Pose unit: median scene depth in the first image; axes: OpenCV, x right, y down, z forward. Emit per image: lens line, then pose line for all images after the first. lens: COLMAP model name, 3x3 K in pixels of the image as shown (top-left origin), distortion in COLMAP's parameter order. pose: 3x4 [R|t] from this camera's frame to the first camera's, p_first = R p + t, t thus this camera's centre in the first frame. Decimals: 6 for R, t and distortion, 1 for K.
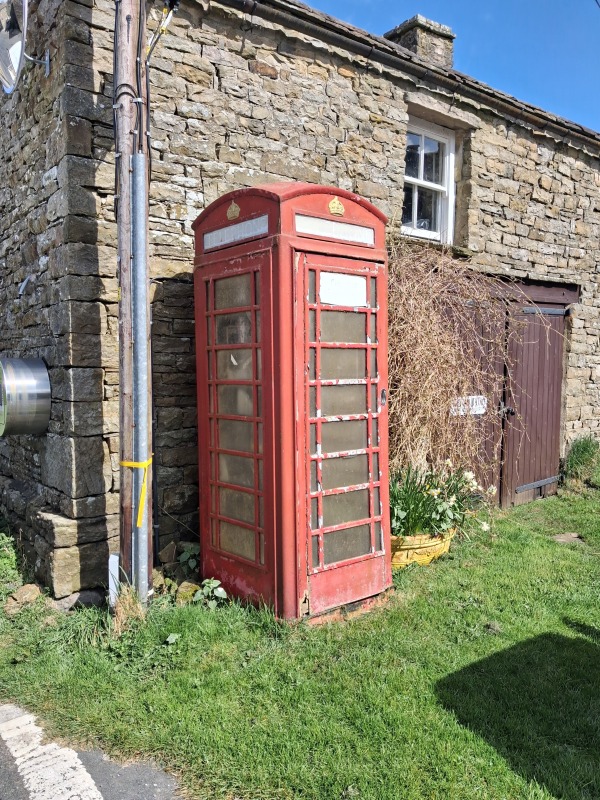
lens RADIAL K [[631.1, 0, 297.6], [0, 631.1, 400.5], [0, 0, 1]] dist [0.073486, -0.118471]
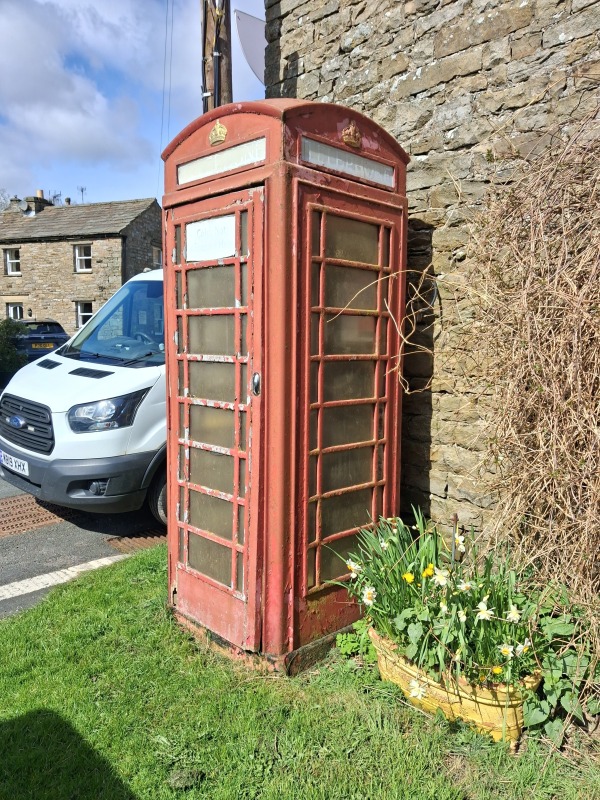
lens RADIAL K [[636.7, 0, 298.3], [0, 636.7, 417.4], [0, 0, 1]] dist [0.055339, -0.123169]
pose [[0.076381, 0.125505, -0.989148, 0.807832], [-0.060937, 0.990779, 0.121007, -0.054227], [0.995215, 0.051033, 0.083325, 0.957092]]
